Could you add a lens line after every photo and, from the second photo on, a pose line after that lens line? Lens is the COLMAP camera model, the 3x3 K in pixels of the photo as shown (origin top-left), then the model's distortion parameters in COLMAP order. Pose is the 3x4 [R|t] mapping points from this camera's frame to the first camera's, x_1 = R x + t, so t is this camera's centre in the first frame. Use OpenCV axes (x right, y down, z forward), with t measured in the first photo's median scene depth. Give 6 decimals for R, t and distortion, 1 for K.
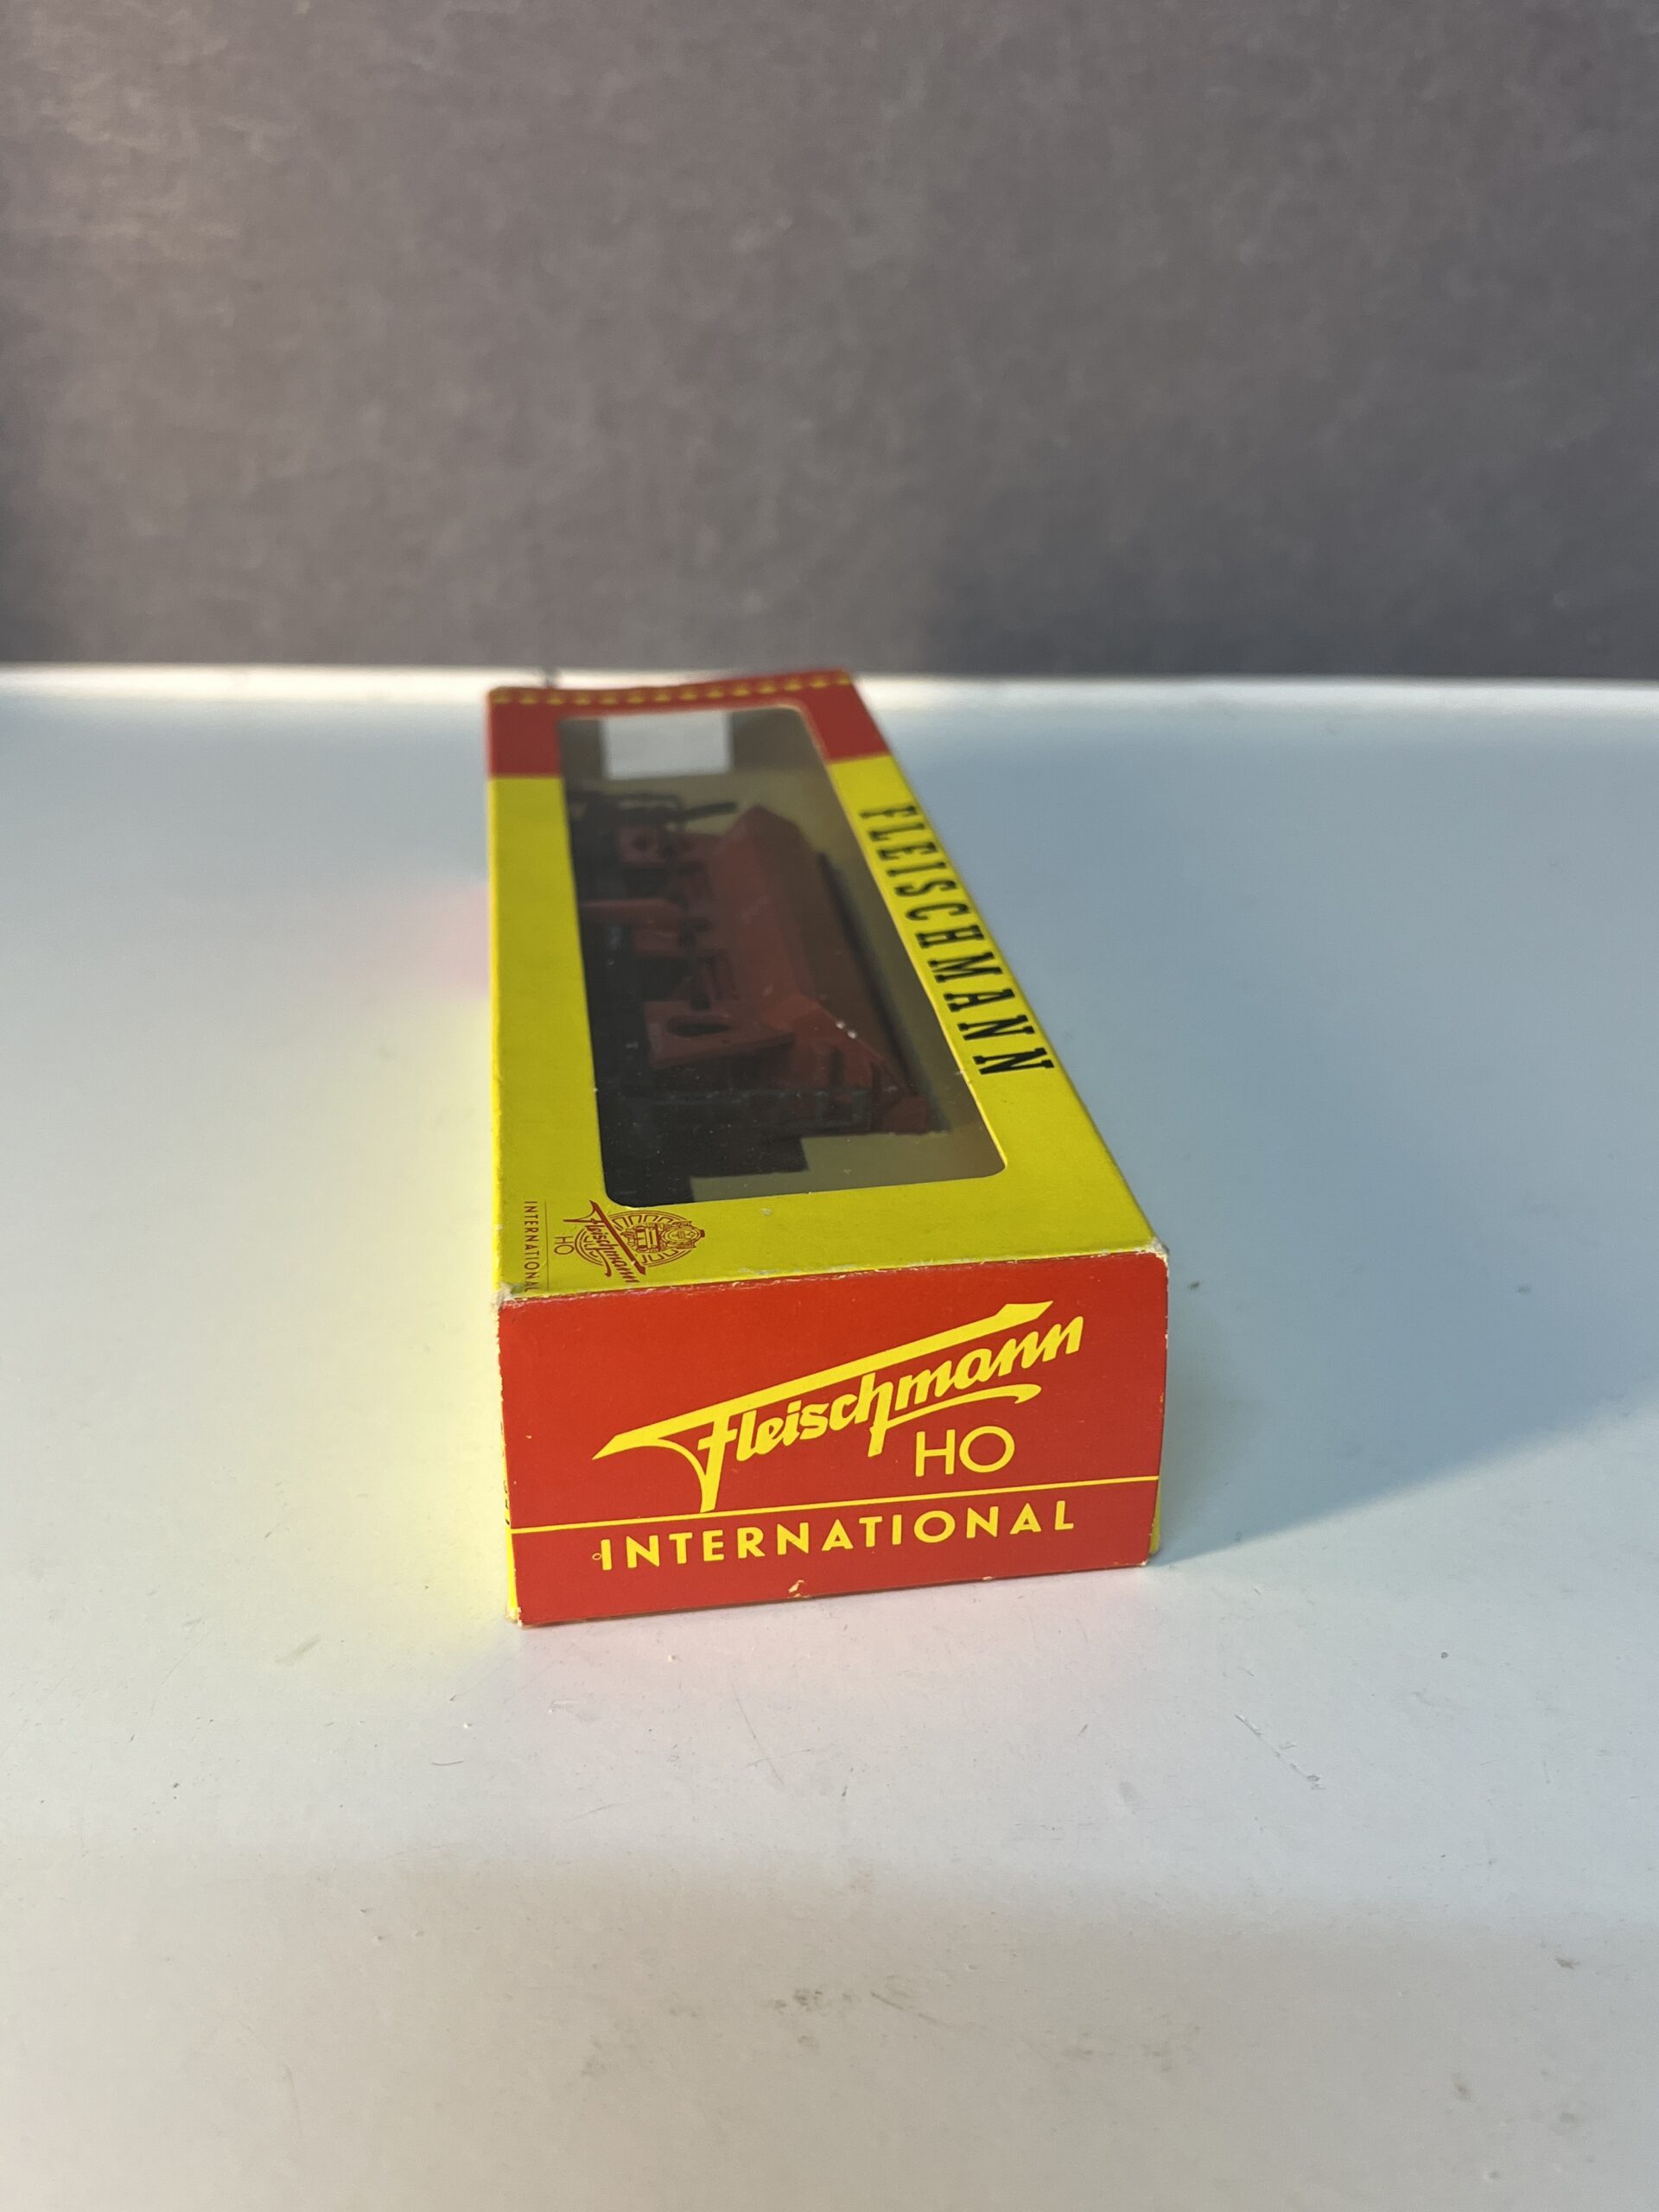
lens RADIAL K [[2253.8, 0, 853.0], [0, 2253.8, 1124.0], [0, 0, 1]] dist [-0.028919, 0.000000]
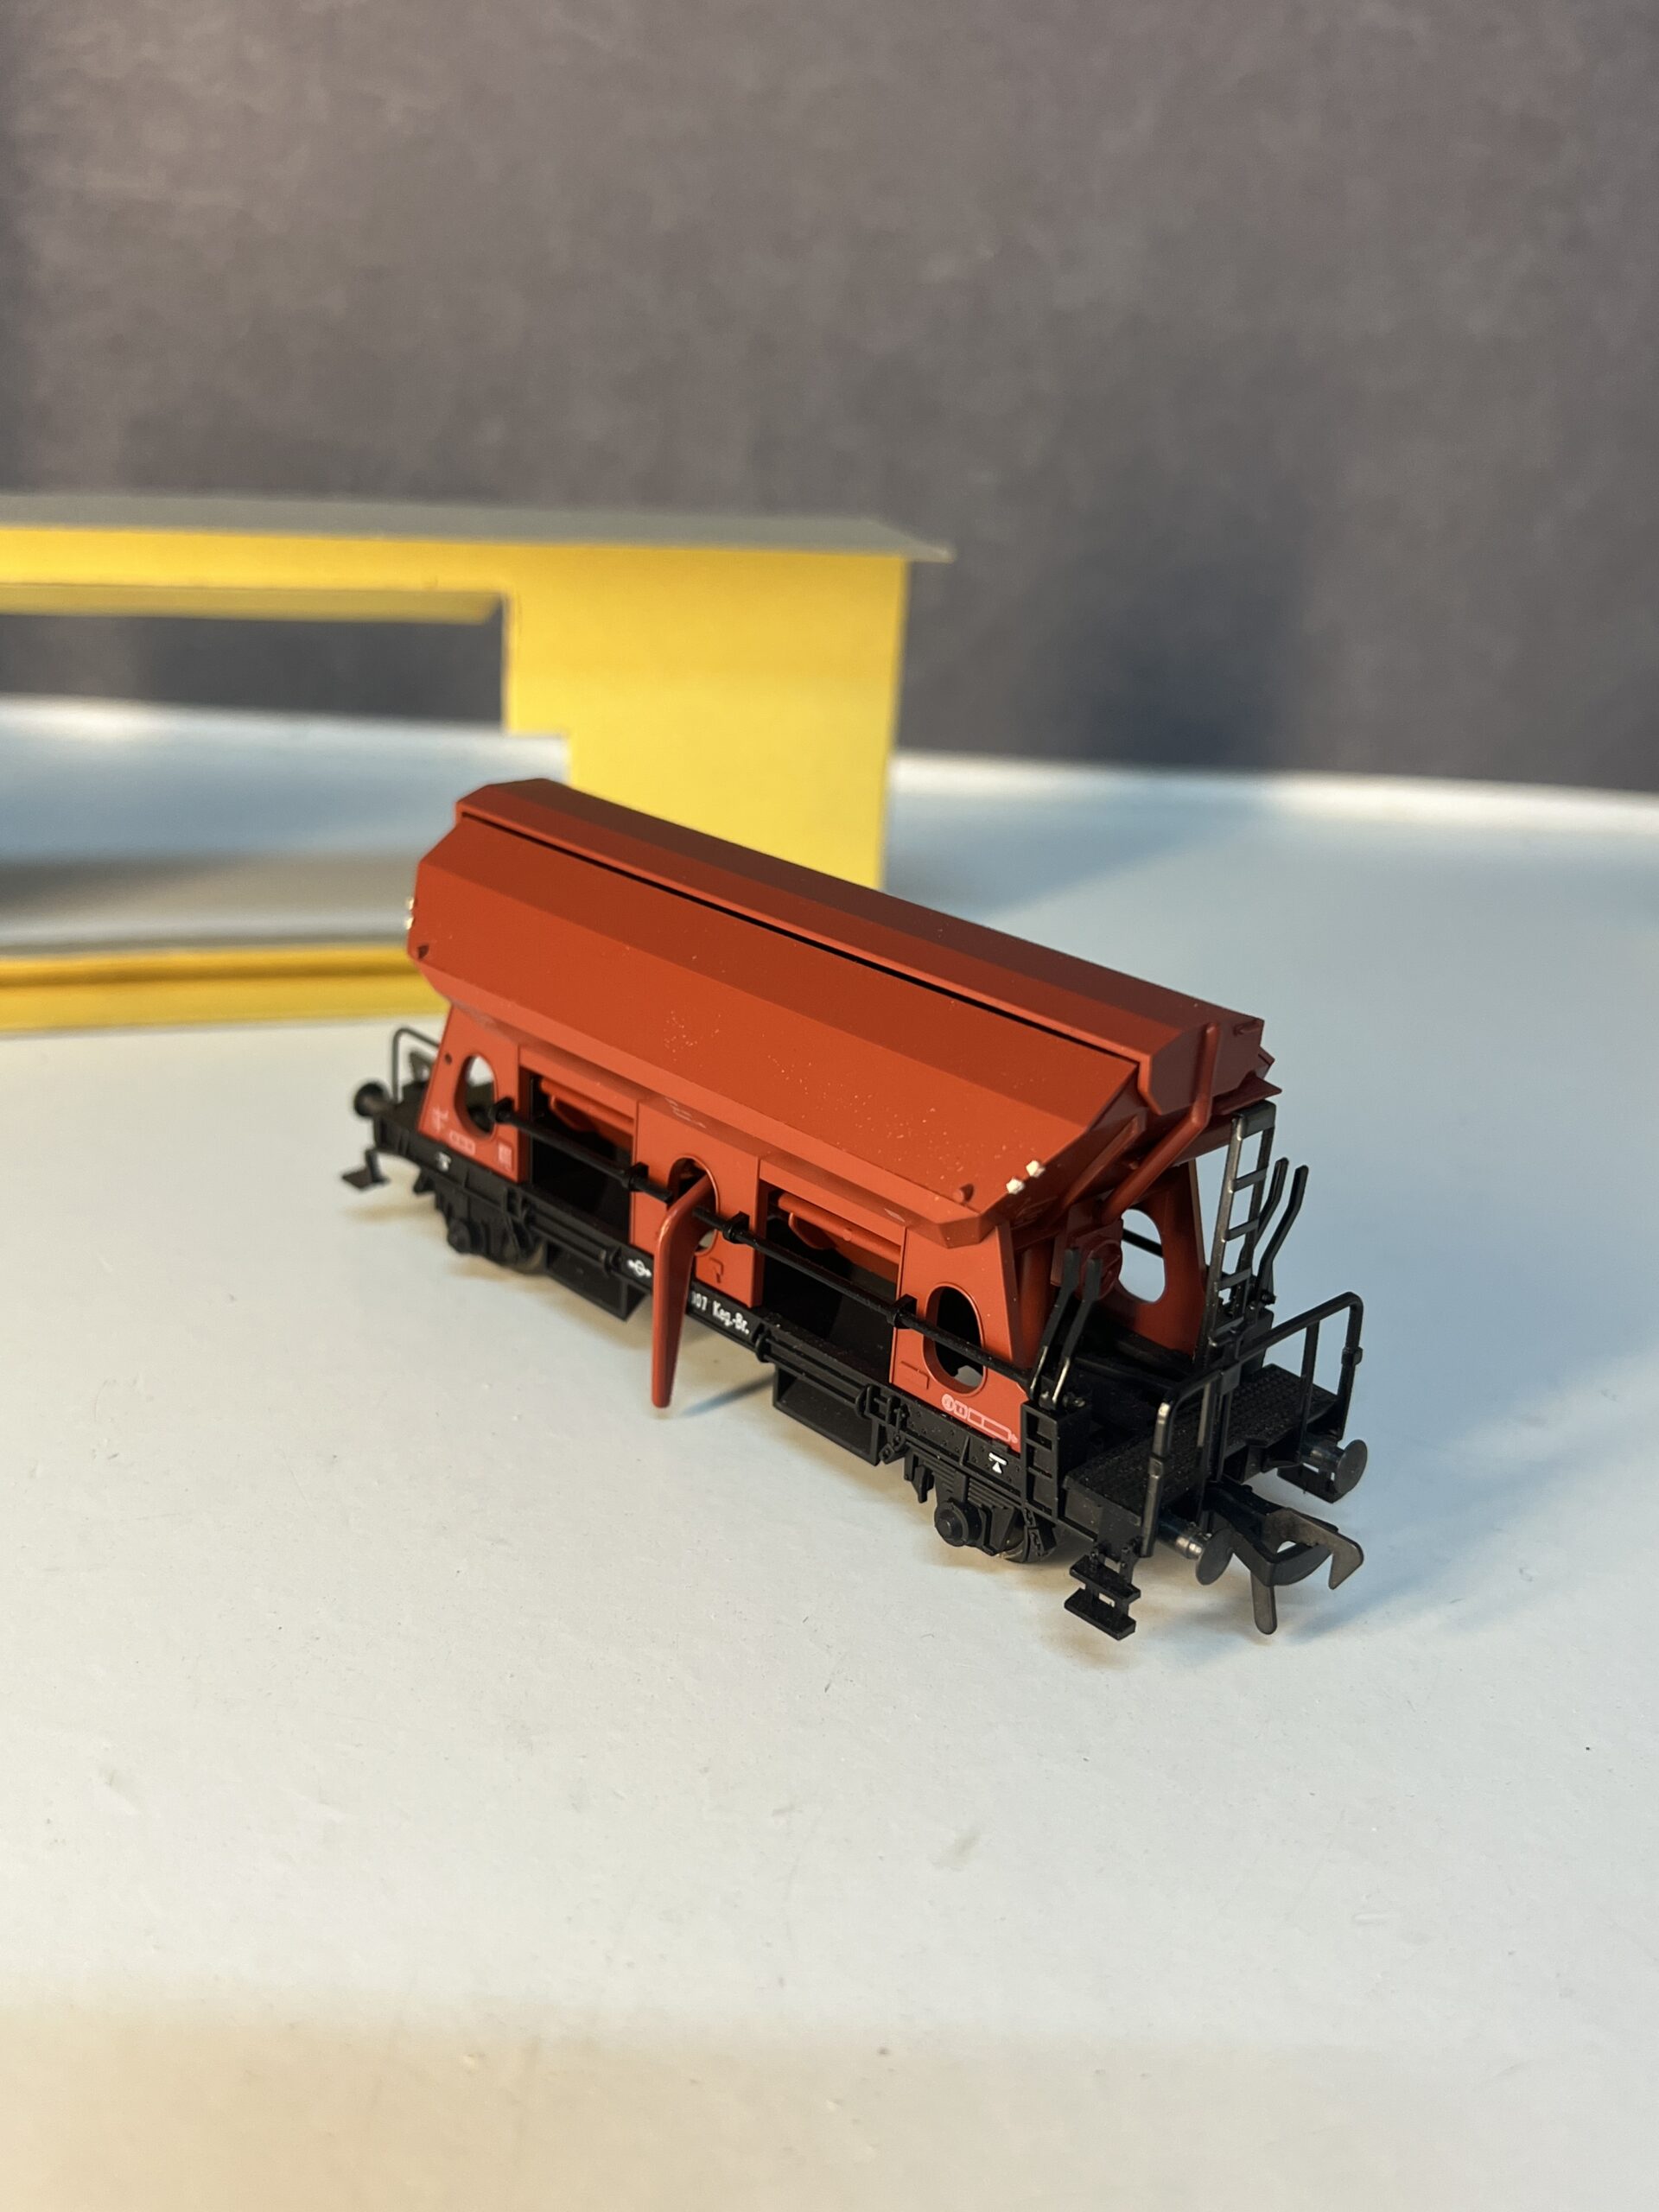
lens RADIAL K [[2253.8, 0, 829.3], [0, 2253.8, 1117.0], [0, 0, 1]] dist [-0.028919, 0.000000]
pose [[0.990072, 0.036744, 0.135671, -0.205044], [-0.022507, 0.994216, -0.105017, 0.042850], [-0.138745, 0.100921, 0.985172, 0.152766]]
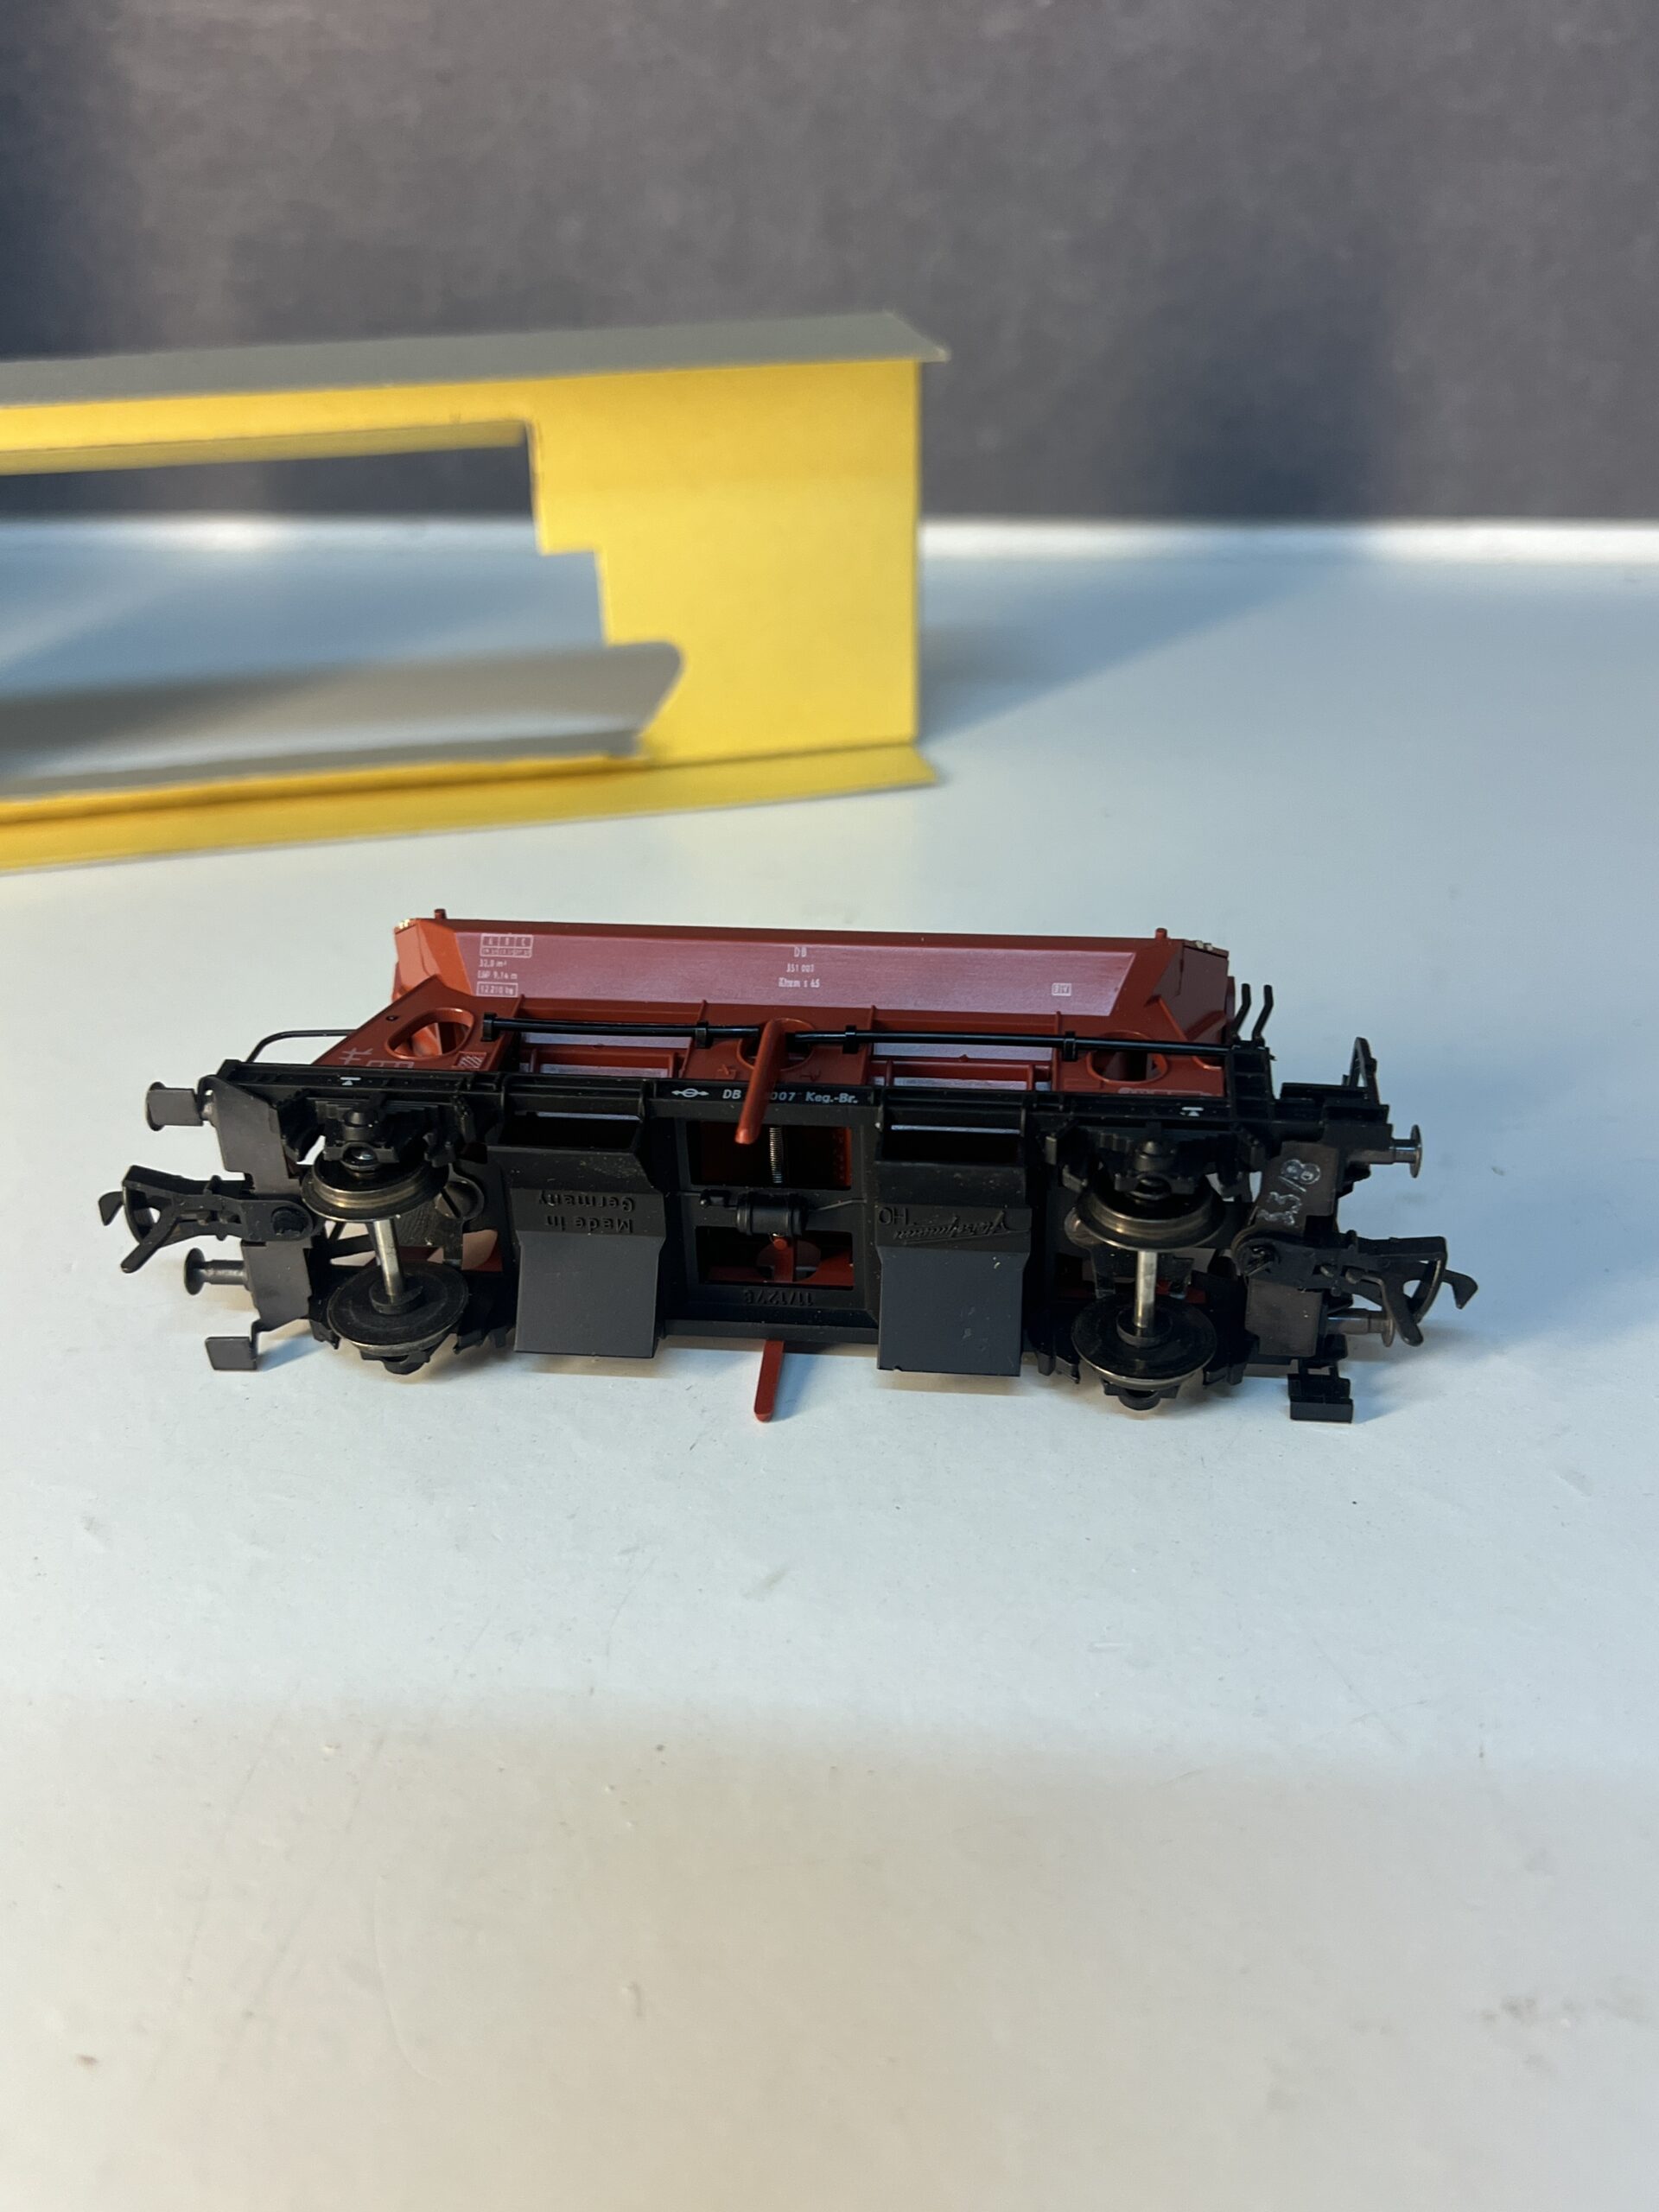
lens RADIAL K [[2253.8, 0, 836.9], [0, 2253.8, 1156.9], [0, 0, 1]] dist [-0.028919, 0.000000]
pose [[0.999997, -0.001077, 0.002003, -0.116659], [0.000993, 0.999137, 0.041527, 0.021681], [-0.002046, -0.041525, 0.999135, 0.090883]]
